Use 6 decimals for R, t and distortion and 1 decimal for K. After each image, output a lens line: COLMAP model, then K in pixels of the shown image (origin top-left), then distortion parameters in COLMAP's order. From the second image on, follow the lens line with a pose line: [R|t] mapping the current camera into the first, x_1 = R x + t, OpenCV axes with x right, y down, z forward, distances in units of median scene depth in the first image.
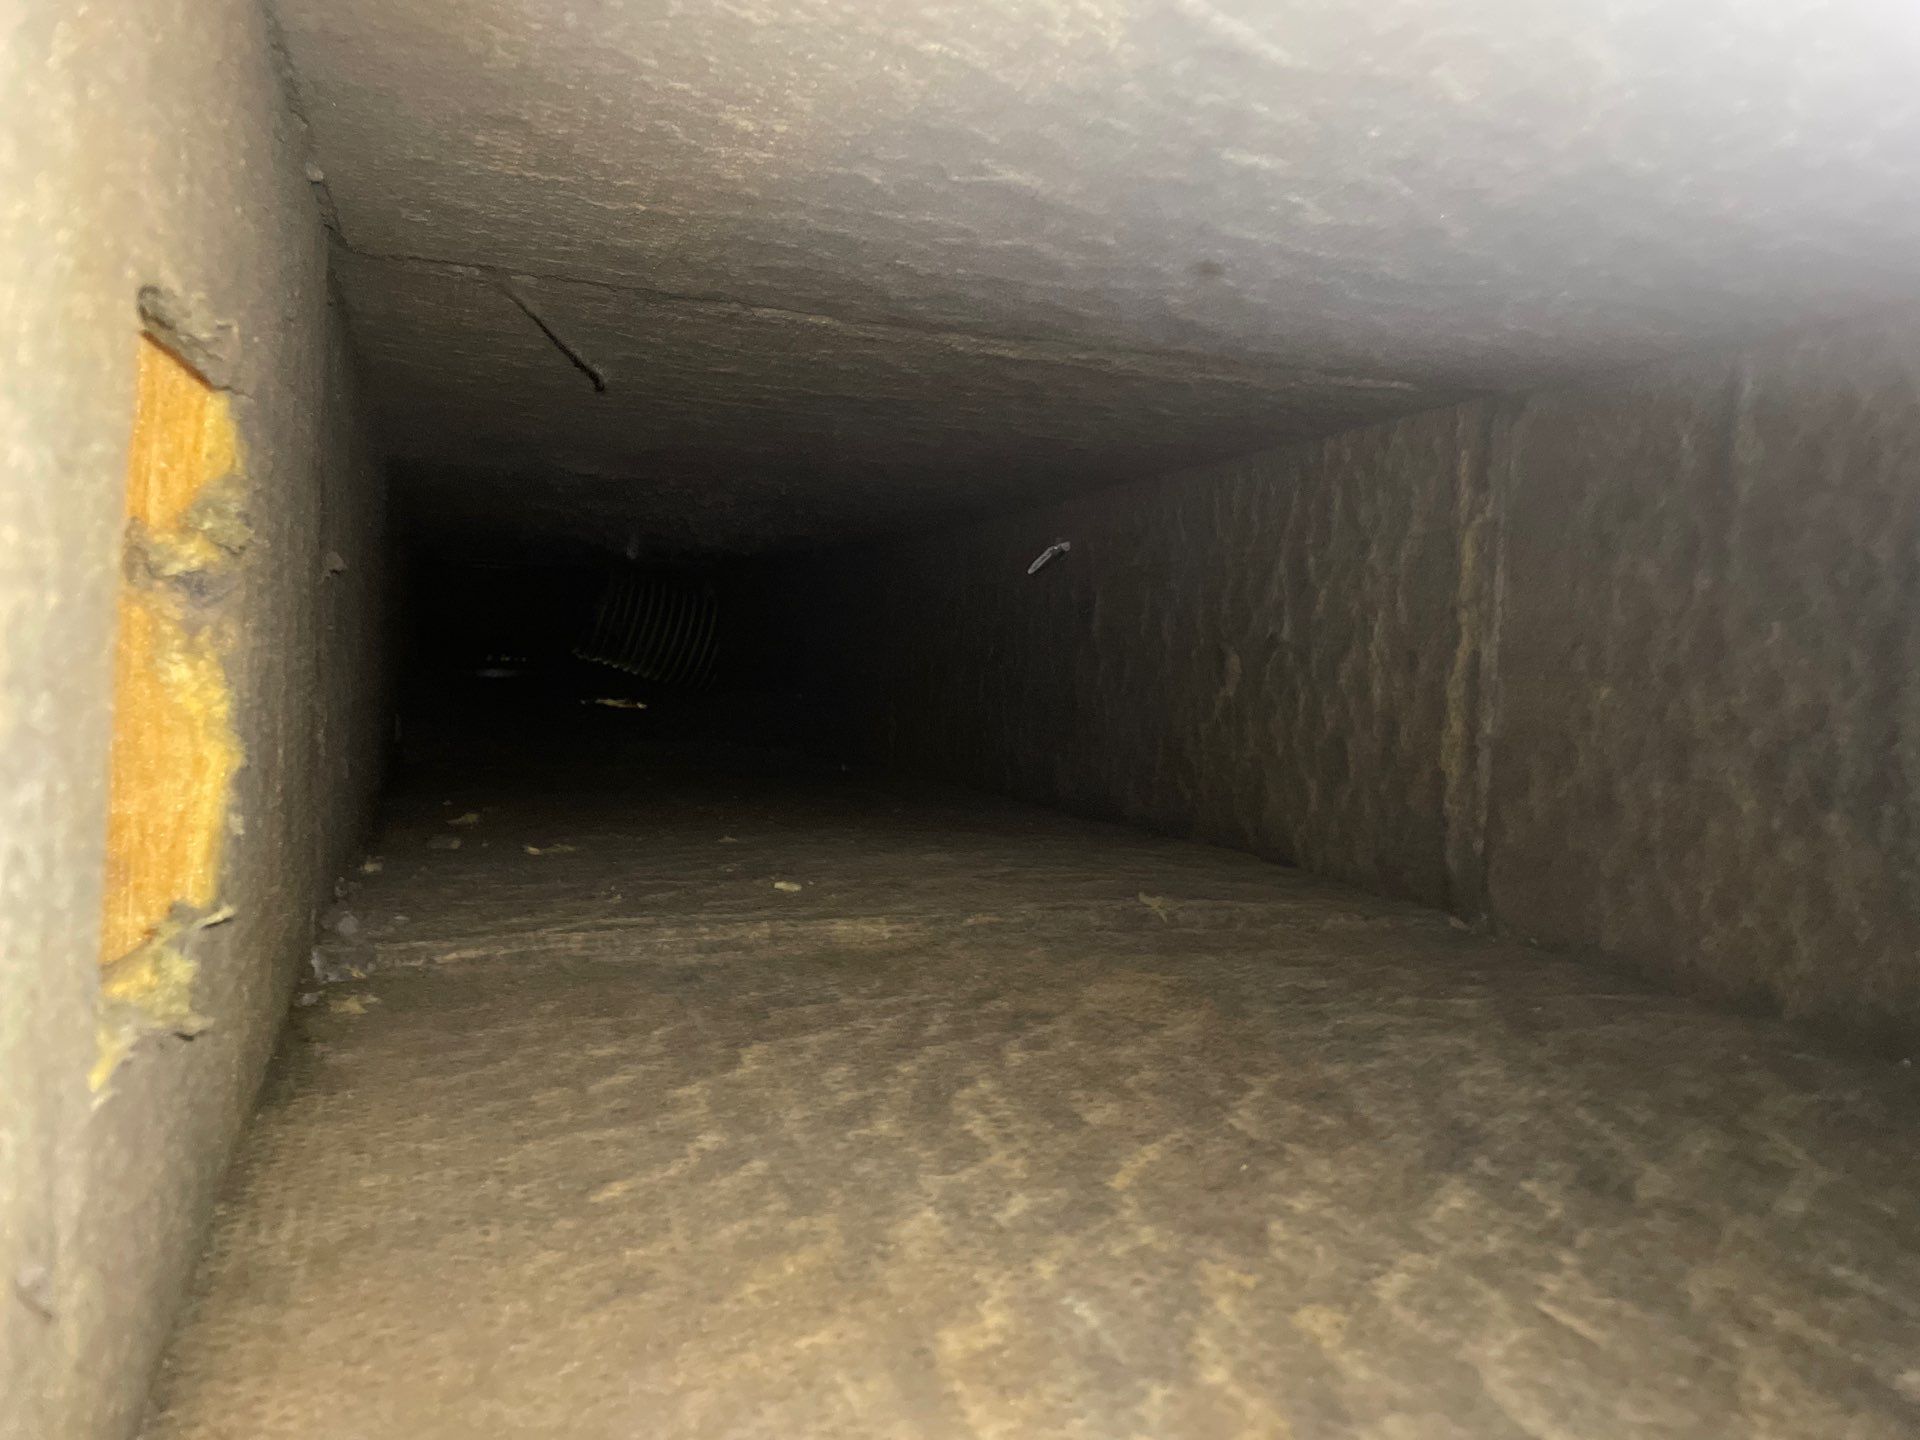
lens RADIAL K [[1404.1, 0, 961.8], [0, 1404.1, 720.2], [0, 0, 1]] dist [0.022144, -0.035509]
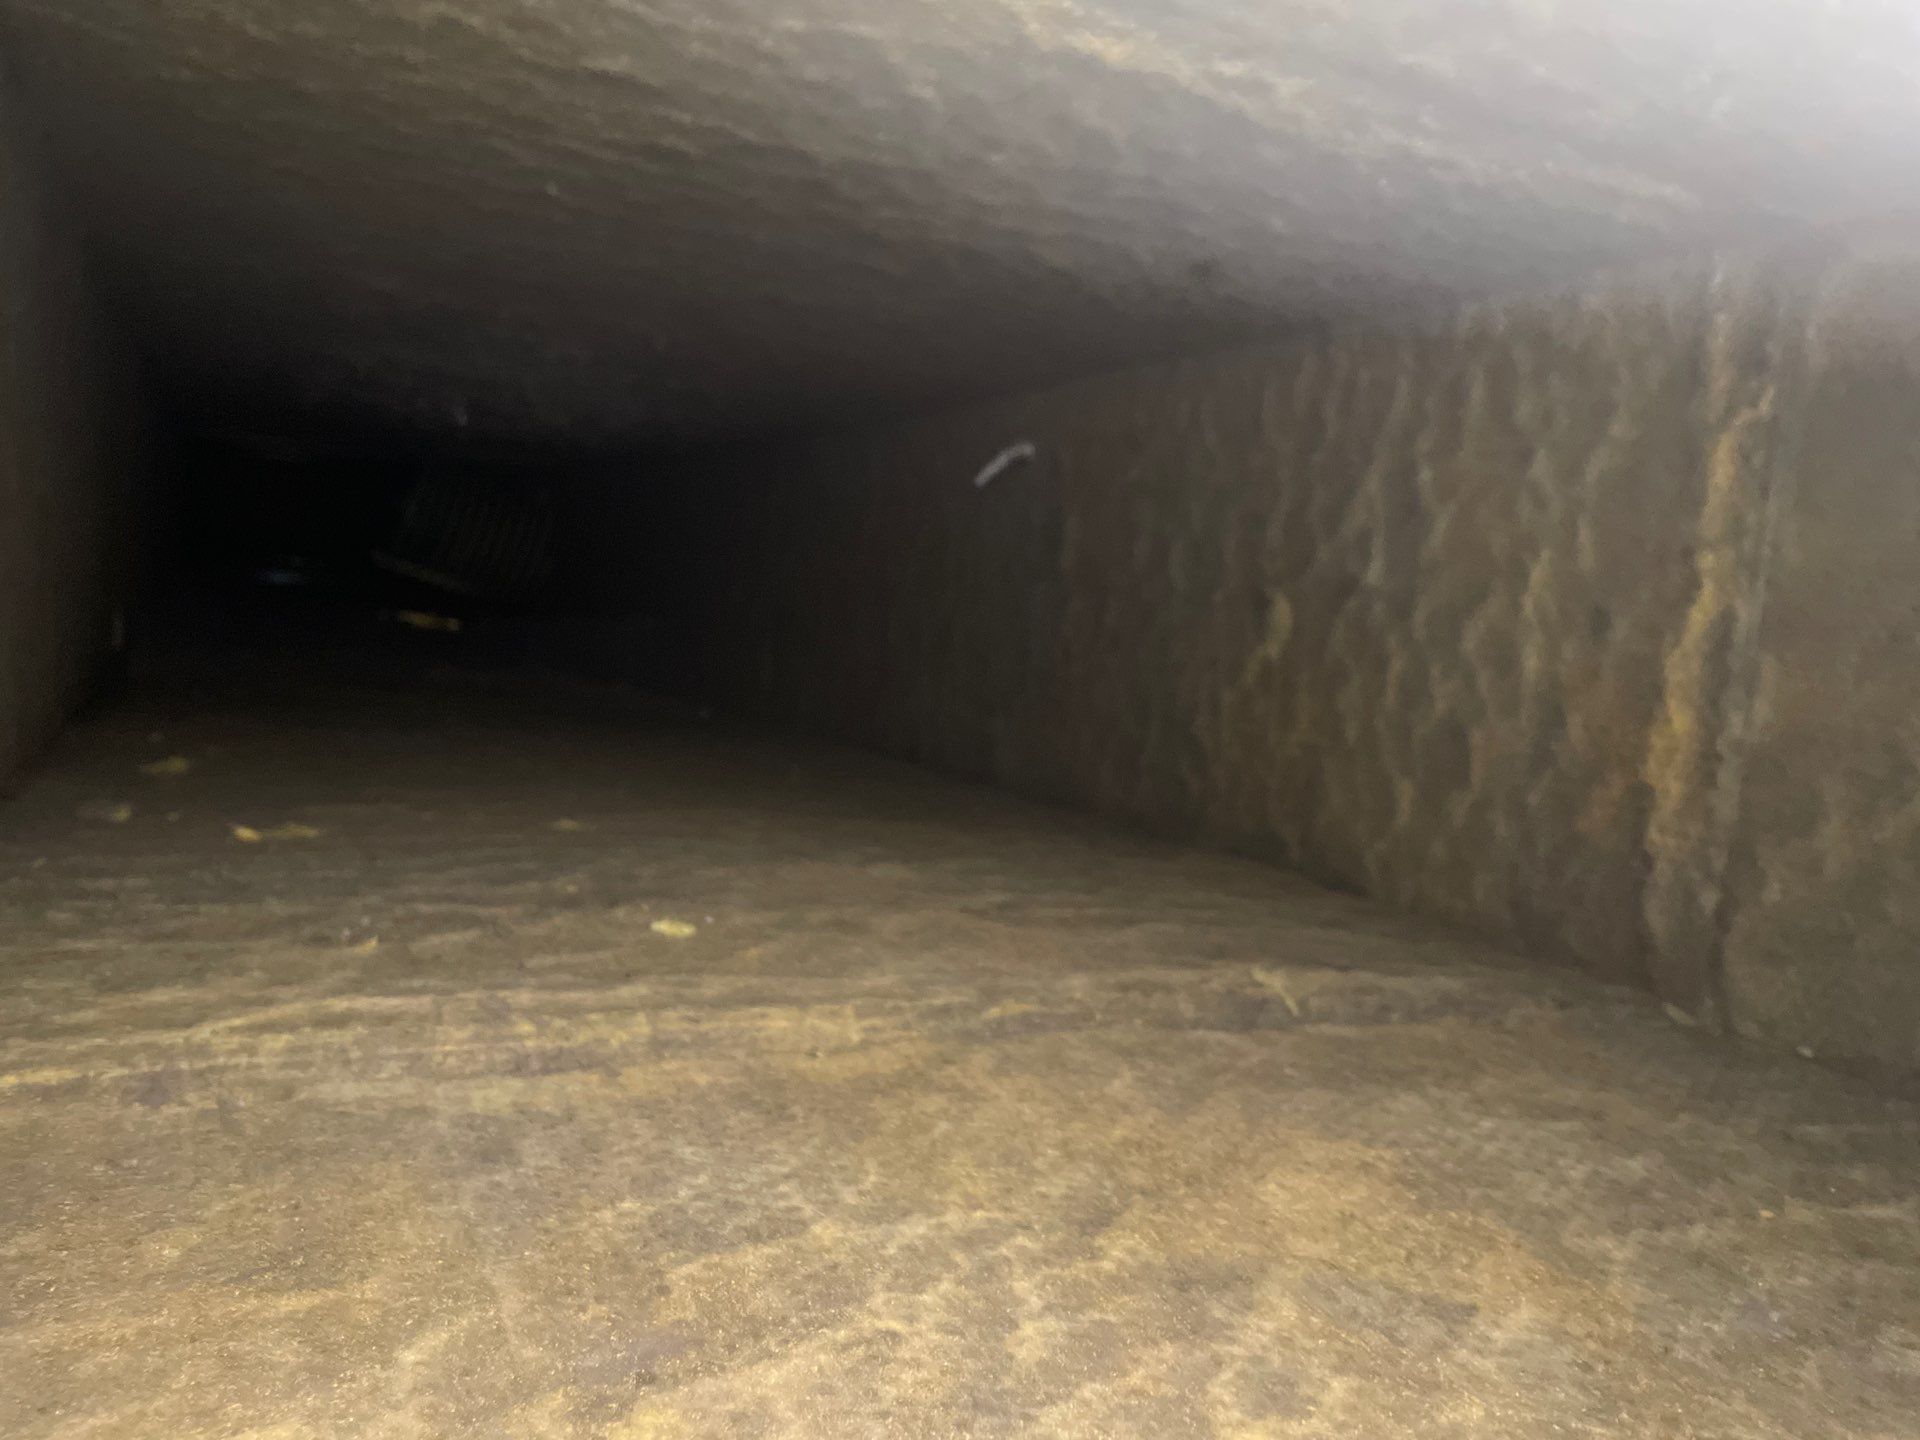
lens RADIAL K [[1404.1, 0, 975.6], [0, 1404.1, 716.2], [0, 0, 1]] dist [0.022144, -0.035509]
pose [[0.989967, 0.056554, 0.129484, -0.083977], [-0.060670, 0.997763, 0.028069, 0.003695], [-0.127607, -0.035643, 0.991184, 0.419004]]
